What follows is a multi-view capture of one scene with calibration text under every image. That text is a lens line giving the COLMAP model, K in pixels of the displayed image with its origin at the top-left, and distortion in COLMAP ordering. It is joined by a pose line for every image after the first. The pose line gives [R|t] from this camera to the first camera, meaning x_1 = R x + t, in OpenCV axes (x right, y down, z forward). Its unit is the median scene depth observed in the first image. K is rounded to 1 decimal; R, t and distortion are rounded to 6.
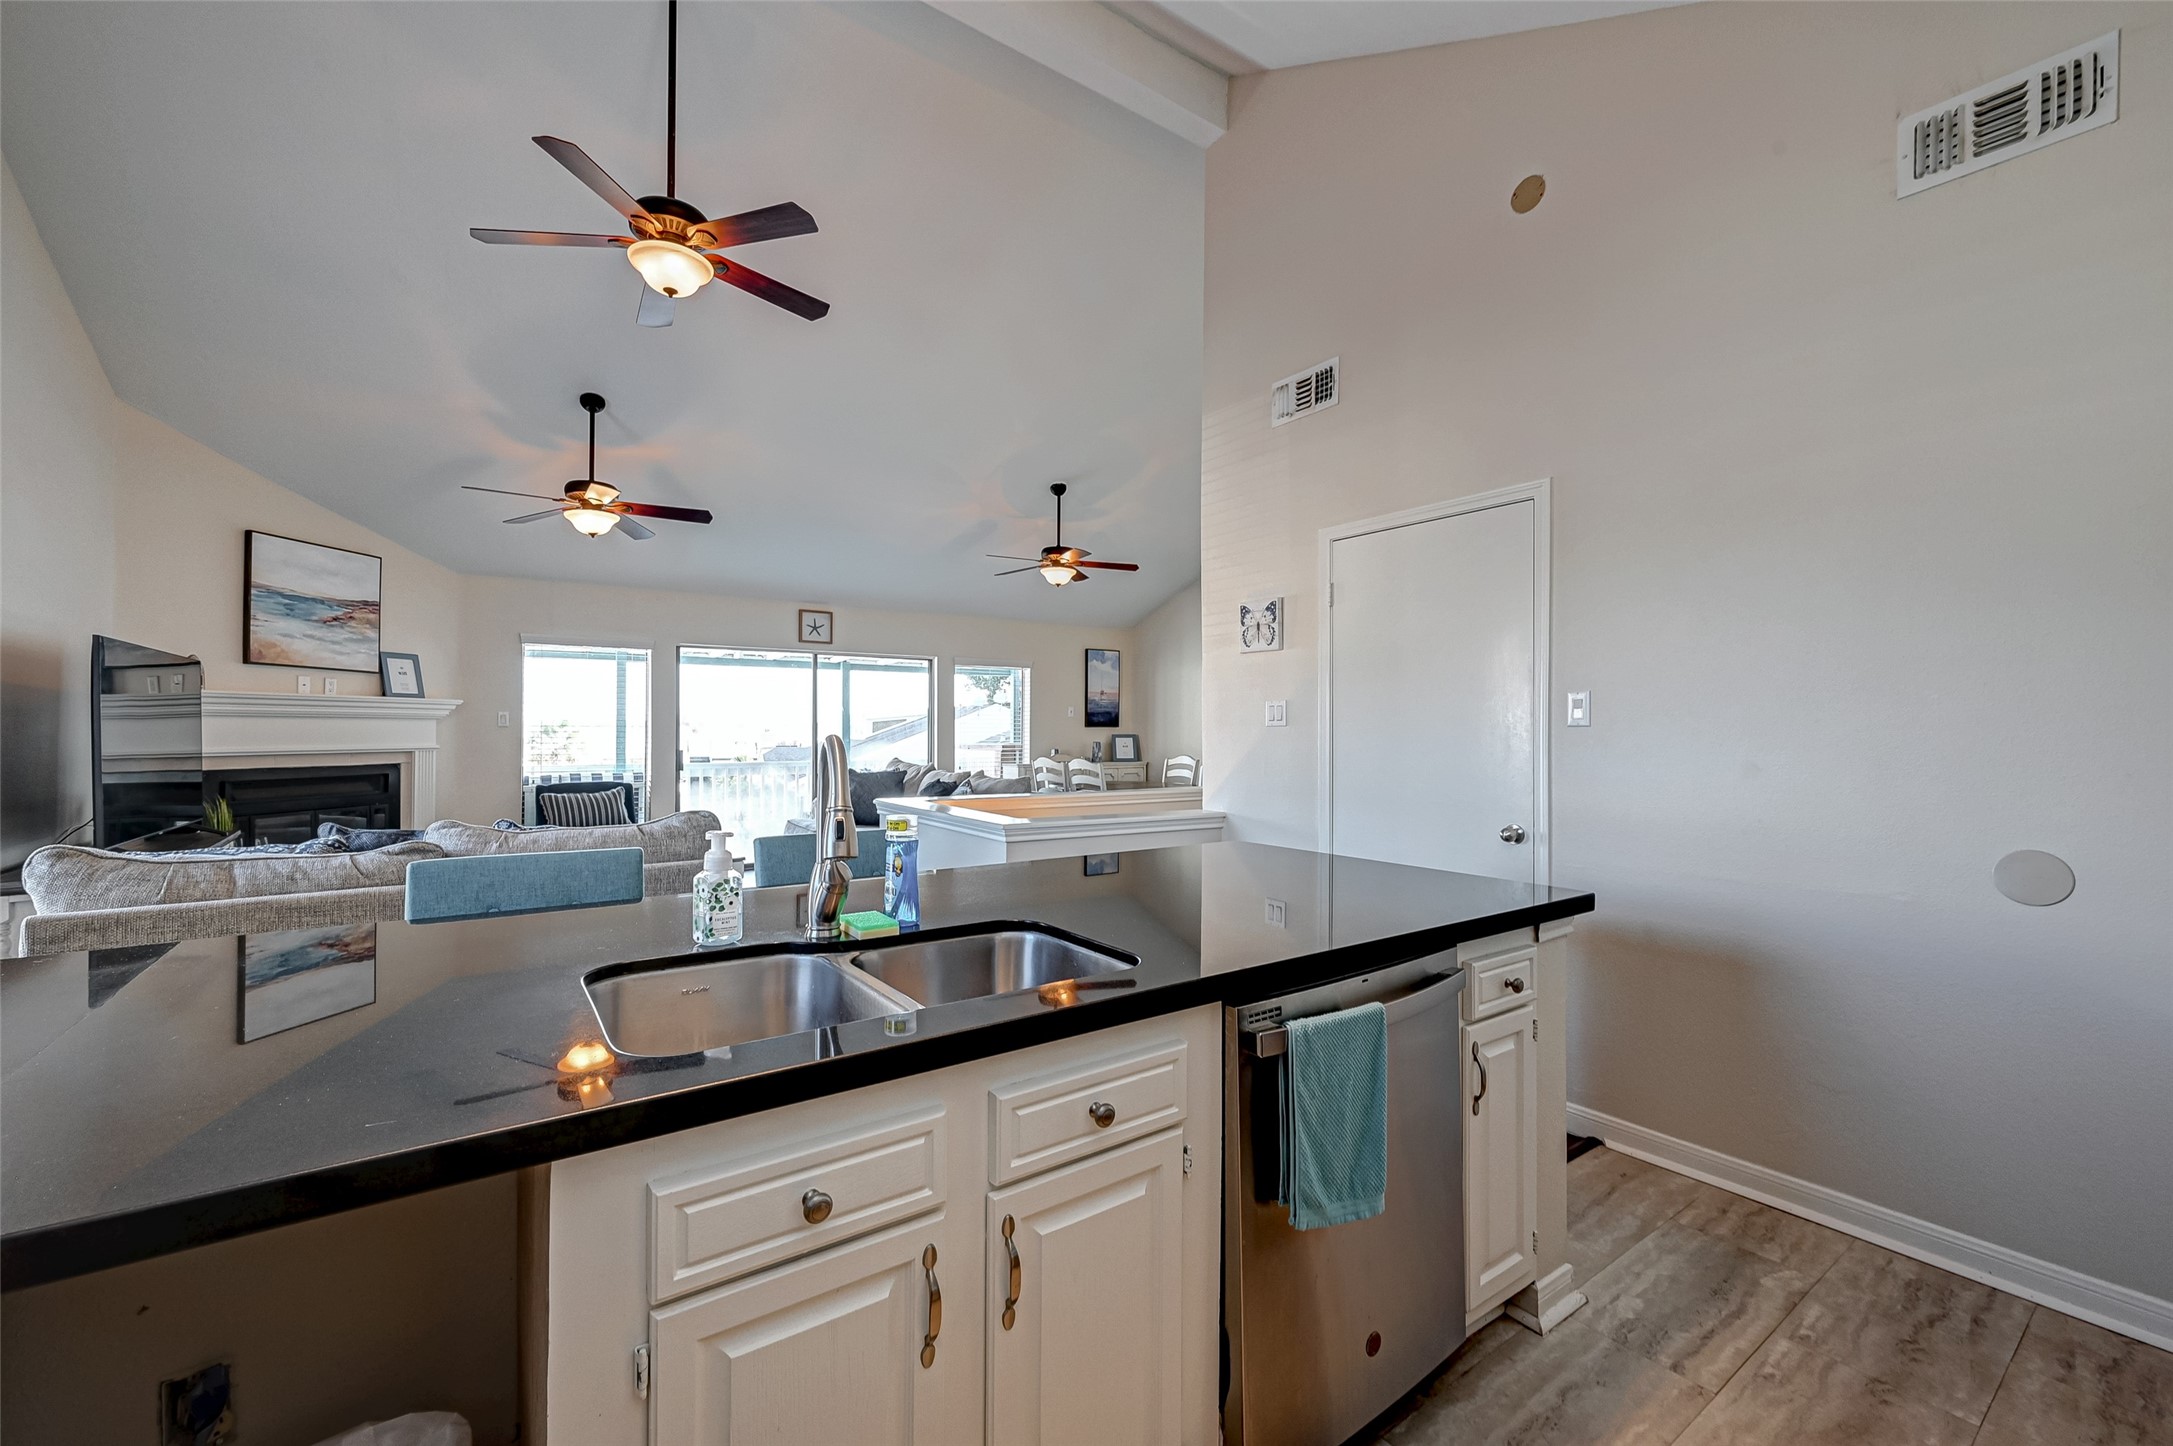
lens RADIAL K [[873.5, 0, 1083.8], [0, 873.5, 727.7], [0, 0, 1]] dist [-0.001917, -0.000175]
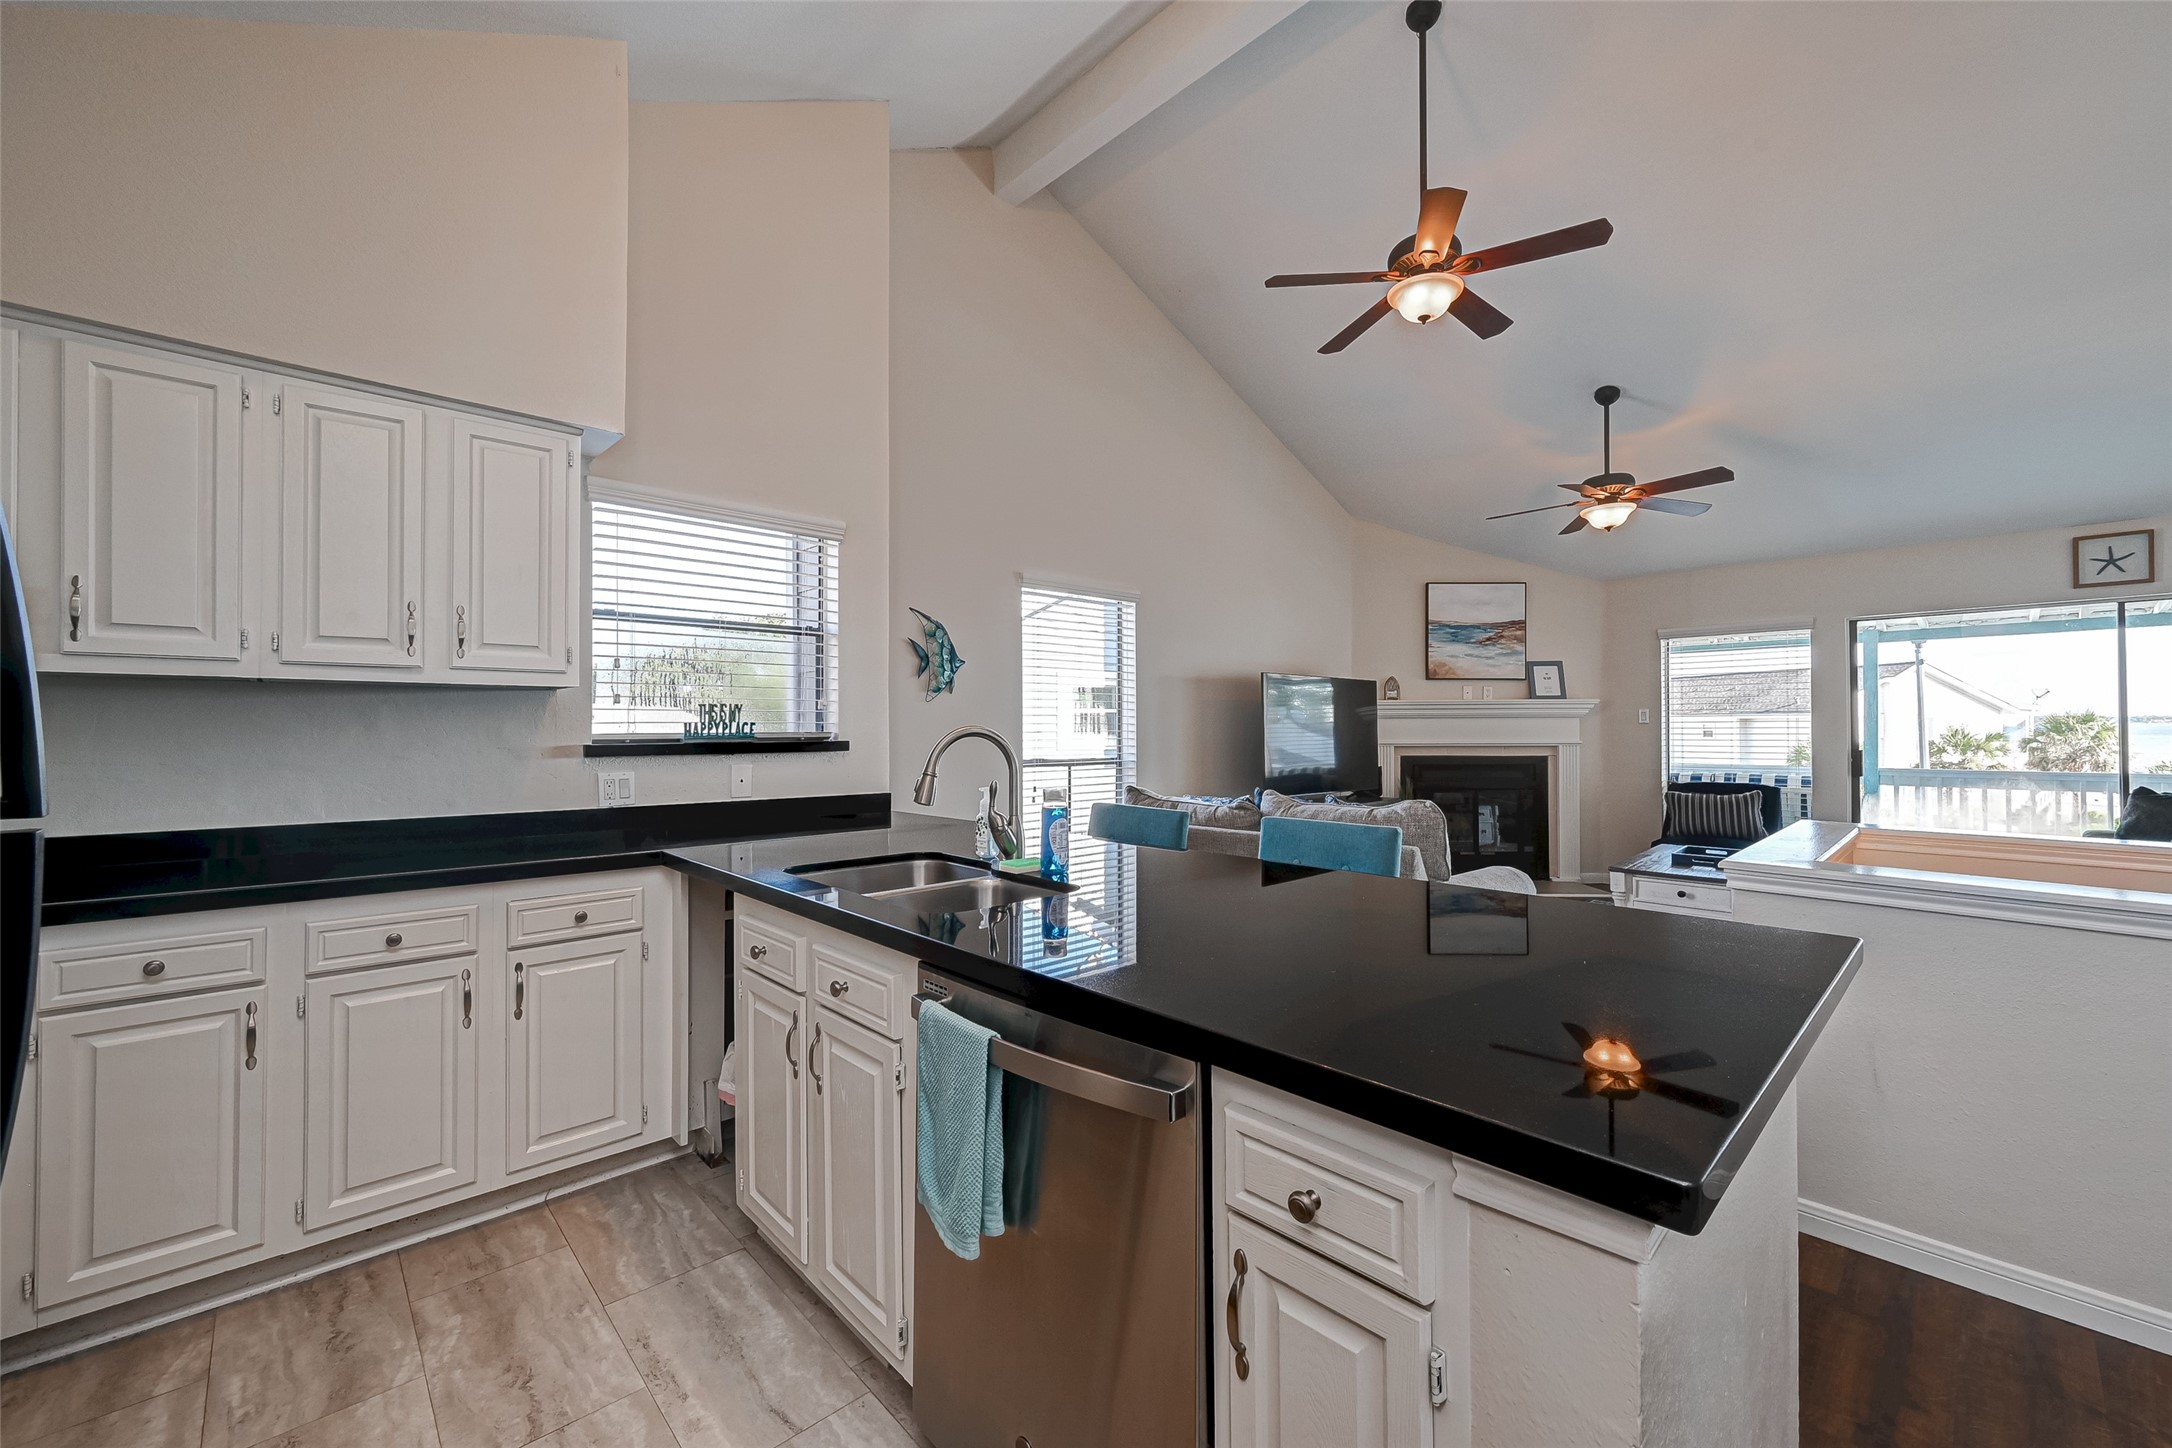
lens RADIAL K [[871.0, 0, 1082.6], [0, 871.0, 722.1], [0, 0, 1]] dist [0.002779, 0.000231]
pose [[0.120668, -0.011541, -0.992626, 0.306718], [0.005212, 0.999926, -0.010992, 0.005811], [0.992679, -0.003847, 0.120719, 0.254528]]
